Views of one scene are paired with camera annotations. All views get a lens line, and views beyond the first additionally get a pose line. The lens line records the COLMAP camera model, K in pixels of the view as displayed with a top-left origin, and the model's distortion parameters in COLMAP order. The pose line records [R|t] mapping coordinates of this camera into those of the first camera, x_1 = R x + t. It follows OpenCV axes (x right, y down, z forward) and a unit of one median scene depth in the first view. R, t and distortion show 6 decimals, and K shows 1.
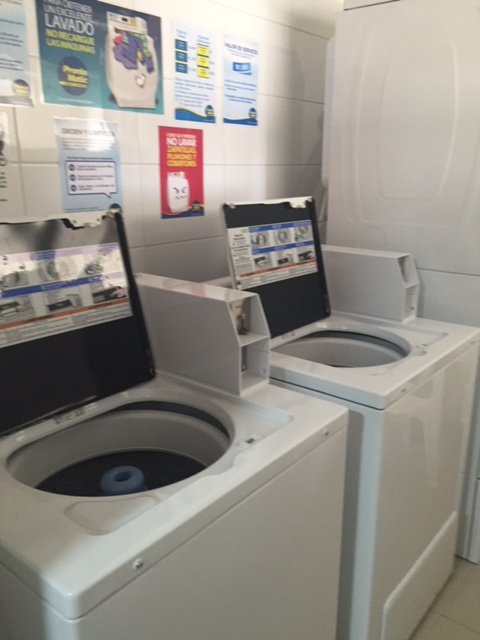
lens RADIAL K [[548.6, 0, 240.6], [0, 548.6, 321.1], [0, 0, 1]] dist [0.080289, -0.083836]
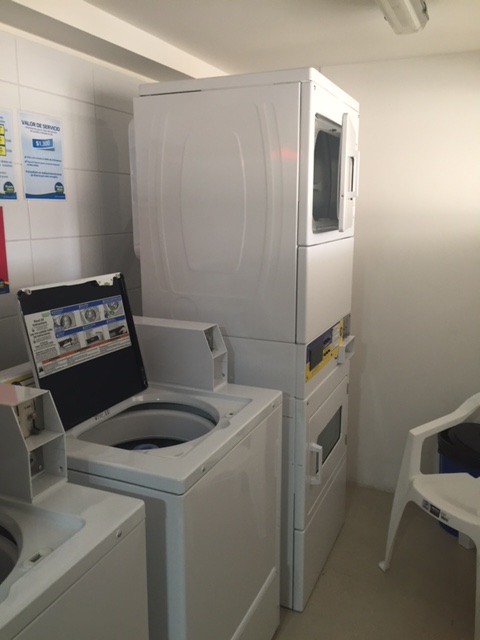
lens RADIAL K [[548.6, 0, 239.5], [0, 548.6, 319.6], [0, 0, 1]] dist [0.080289, -0.083836]
pose [[0.965013, -0.058625, 0.255565, 0.080064], [0.076596, 0.995199, -0.060934, -0.063600], [-0.250766, 0.078377, 0.964870, -0.030997]]
